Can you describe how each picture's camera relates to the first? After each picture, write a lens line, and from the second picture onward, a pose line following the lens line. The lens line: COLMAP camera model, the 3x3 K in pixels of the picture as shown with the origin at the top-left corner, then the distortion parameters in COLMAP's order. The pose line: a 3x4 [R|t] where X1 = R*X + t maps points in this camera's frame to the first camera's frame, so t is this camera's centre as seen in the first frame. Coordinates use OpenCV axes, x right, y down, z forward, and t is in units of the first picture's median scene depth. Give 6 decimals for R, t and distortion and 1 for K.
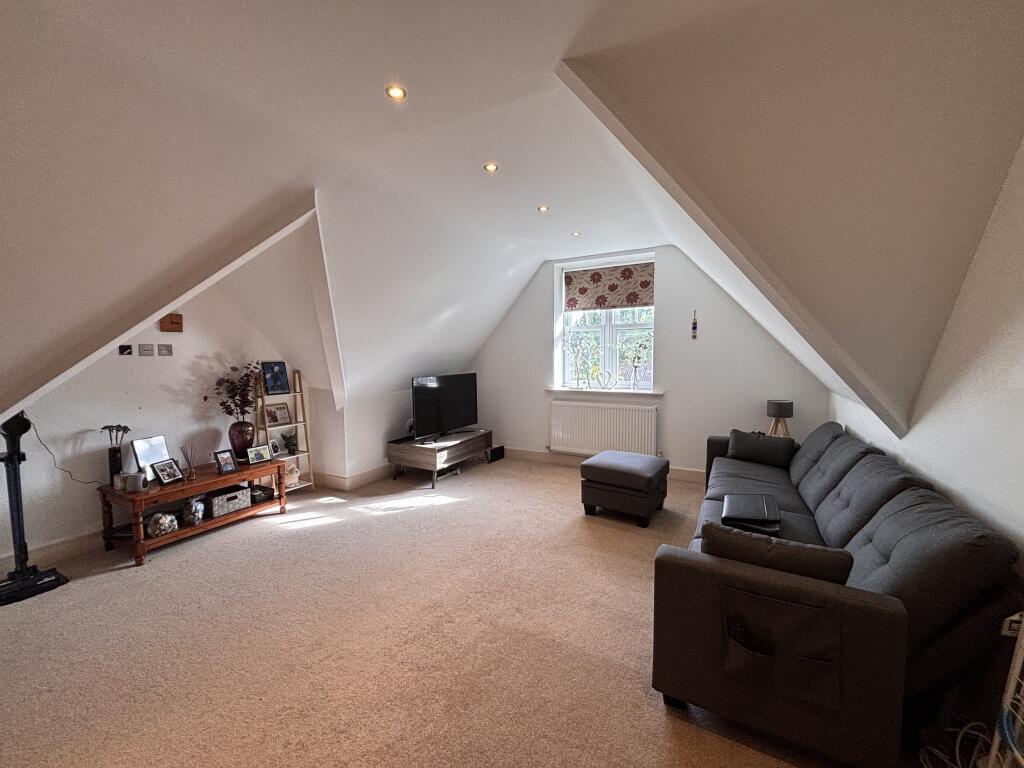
lens RADIAL K [[412.2, 0, 511.6], [0, 412.2, 383.4], [0, 0, 1]] dist [0.002255, -0.000852]
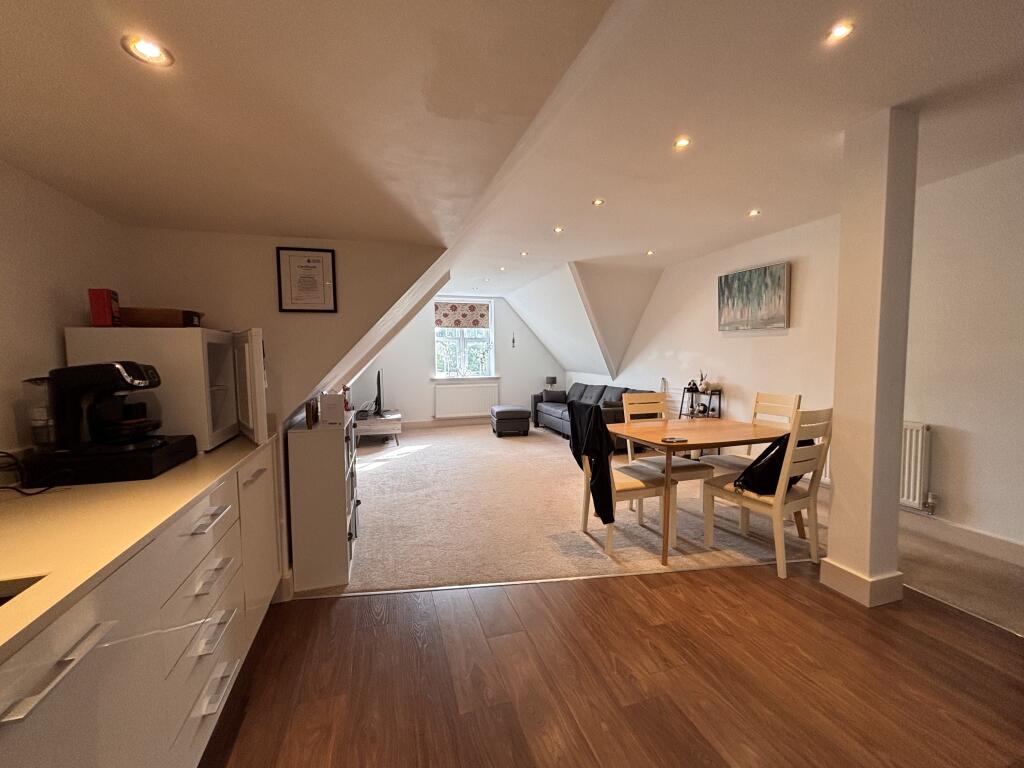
lens RADIAL K [[412.2, 0, 510.7], [0, 412.2, 383.2], [0, 0, 1]] dist [0.002255, -0.000852]
pose [[0.697486, -0.043137, 0.715299, -0.844516], [0.053862, 0.998519, 0.007696, 0.038232], [-0.714571, 0.033160, 0.698776, -0.290124]]
